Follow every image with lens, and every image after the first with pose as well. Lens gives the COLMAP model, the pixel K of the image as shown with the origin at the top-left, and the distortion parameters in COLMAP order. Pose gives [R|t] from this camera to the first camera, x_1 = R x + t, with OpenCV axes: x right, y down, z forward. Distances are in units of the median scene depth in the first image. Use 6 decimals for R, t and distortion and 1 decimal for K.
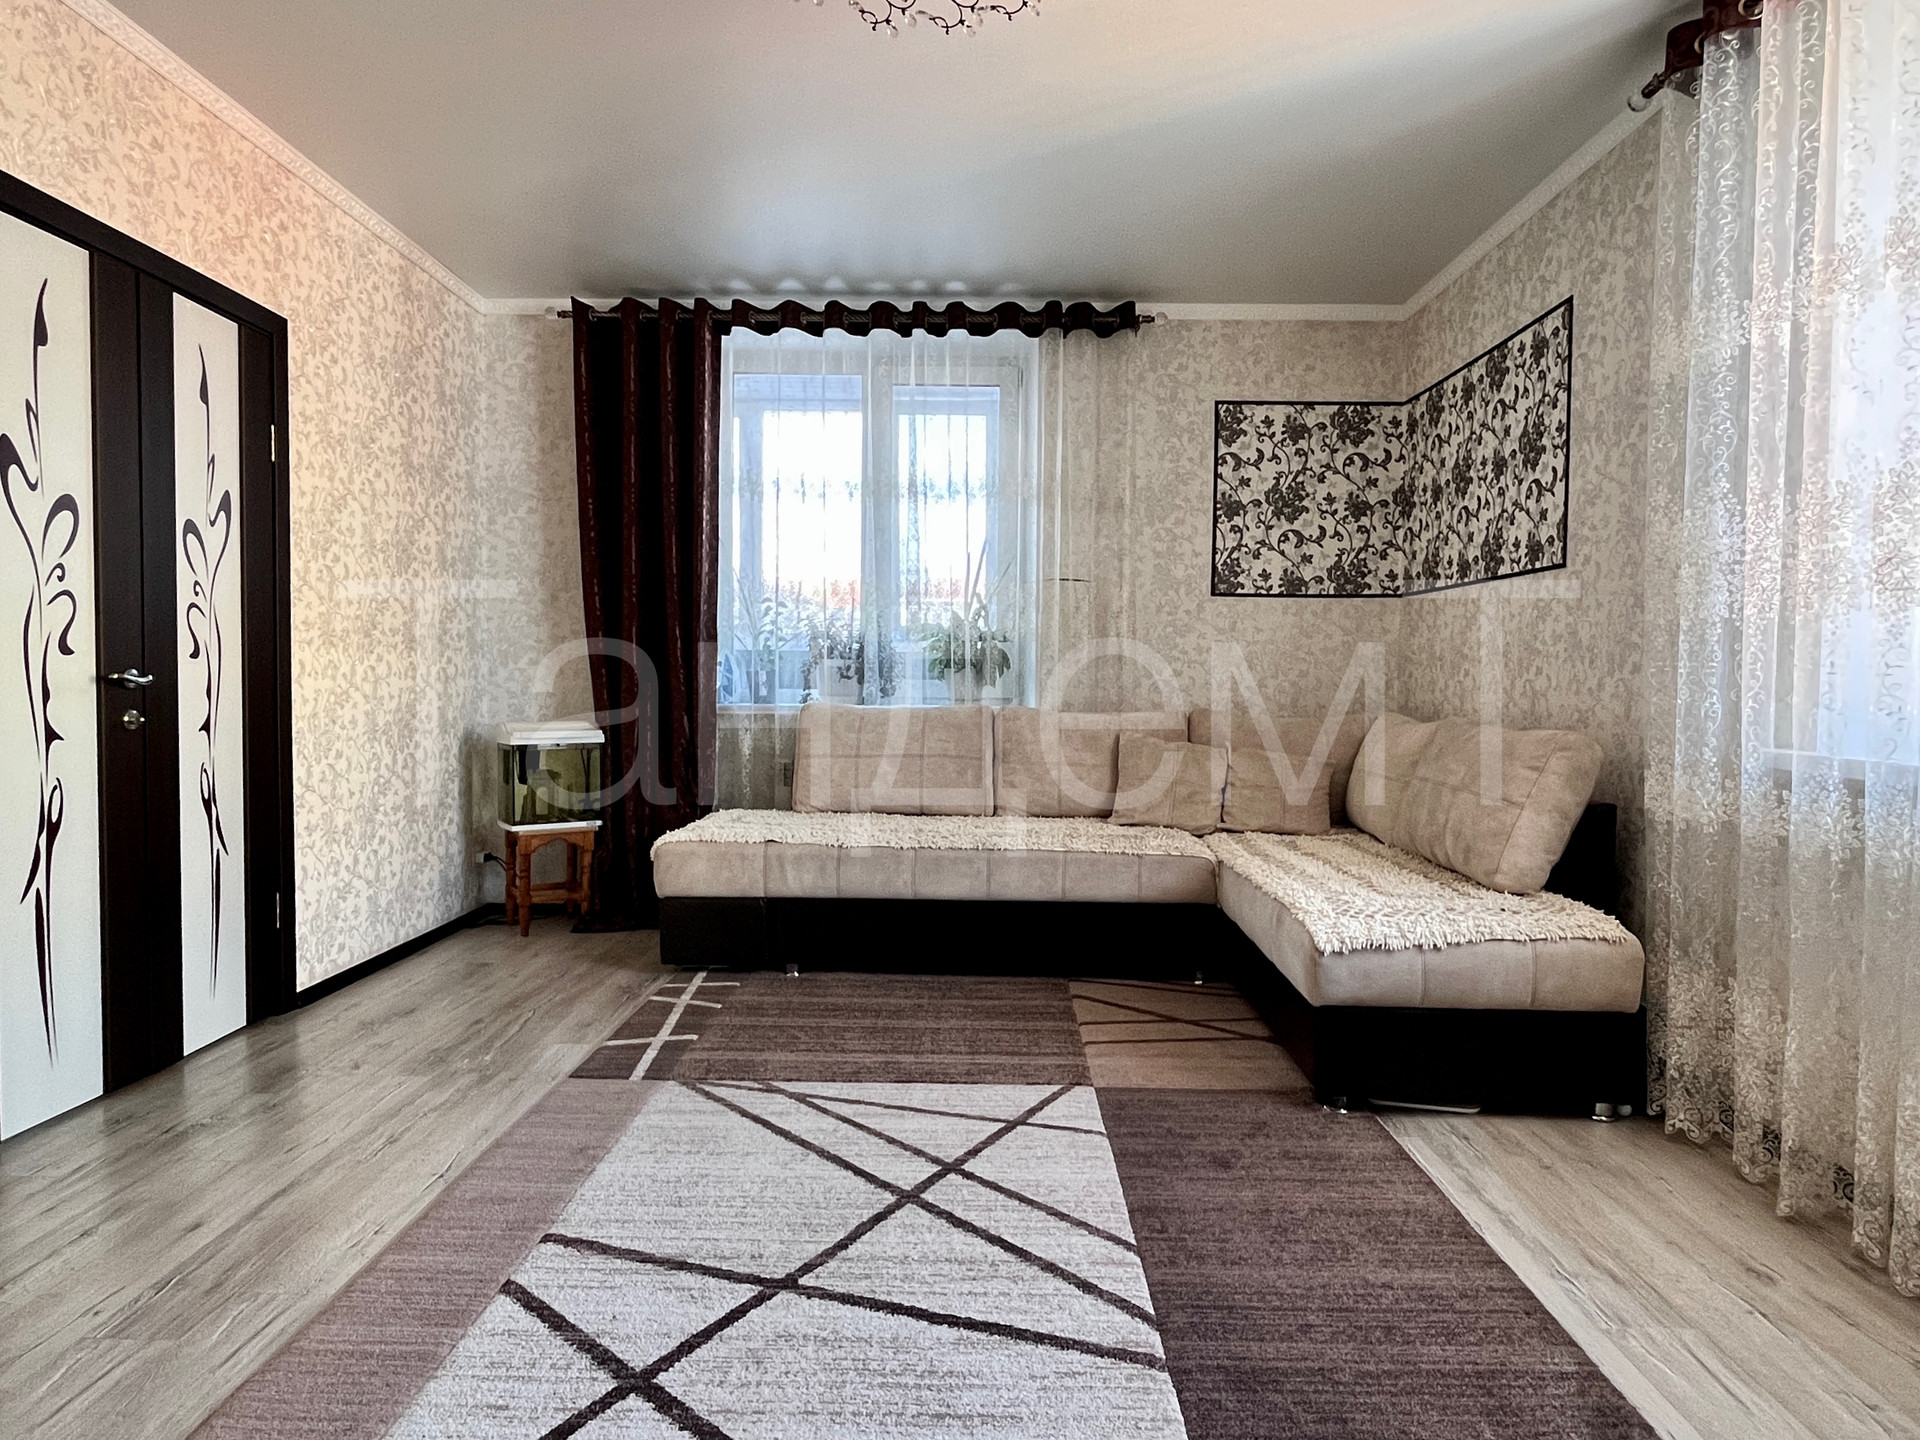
lens RADIAL K [[1187.0, 0, 962.1], [0, 1187.0, 742.5], [0, 0, 1]] dist [-0.005647, 0.000580]
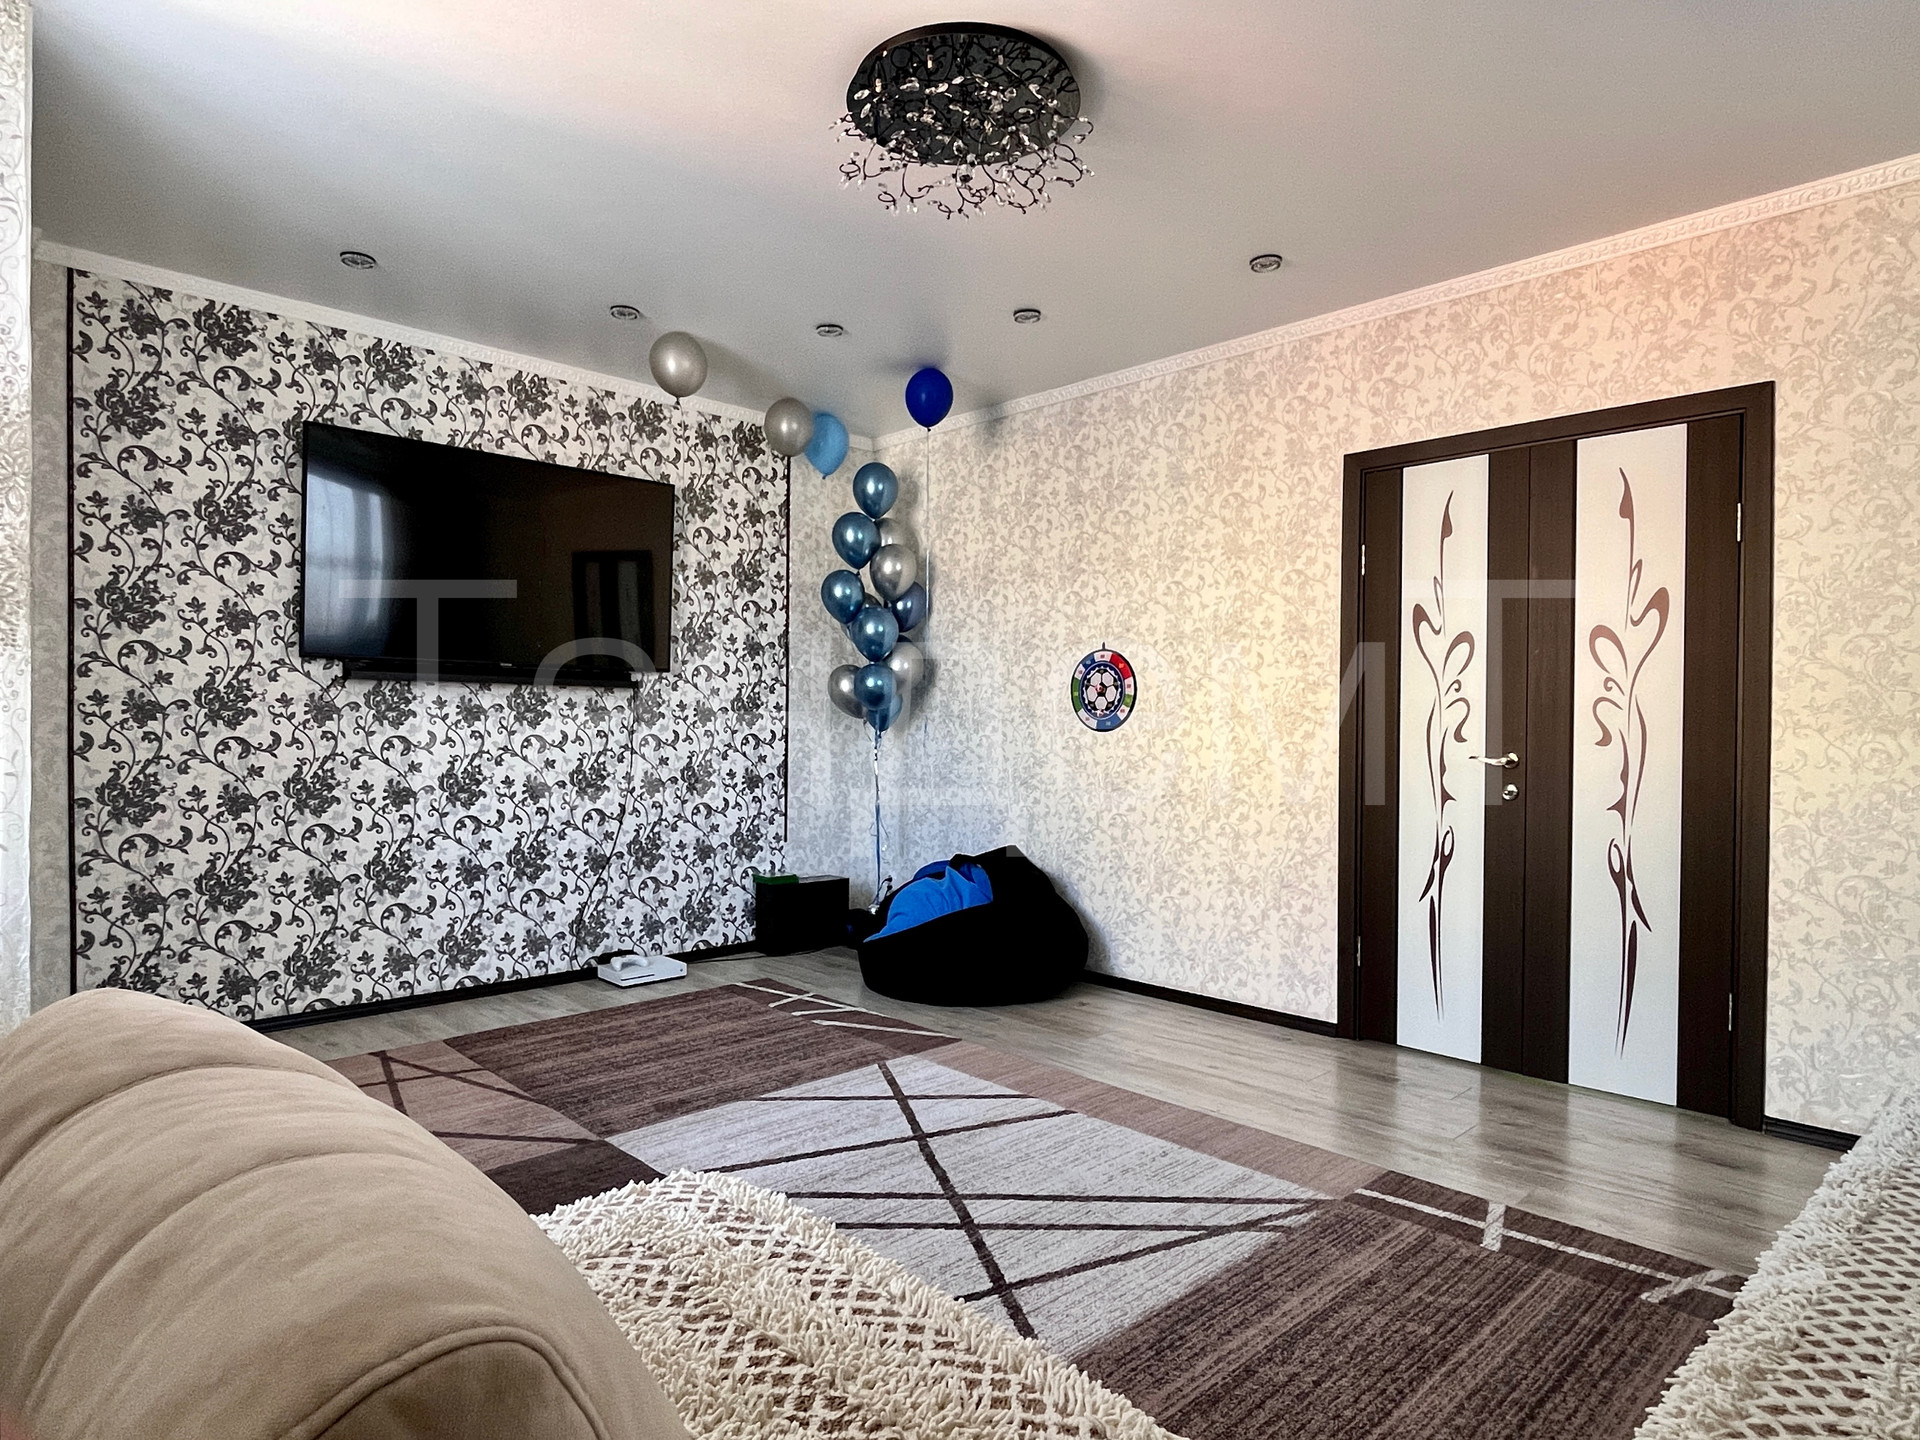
lens RADIAL K [[1187.0, 0, 962.1], [0, 1187.0, 742.5], [0, 0, 1]] dist [-0.005647, 0.000580]
pose [[-0.730942, -0.001201, -0.682438, 0.656756], [-0.052573, 0.997126, 0.054554, -0.116971], [0.680411, 0.075754, -0.728904, 1.590195]]
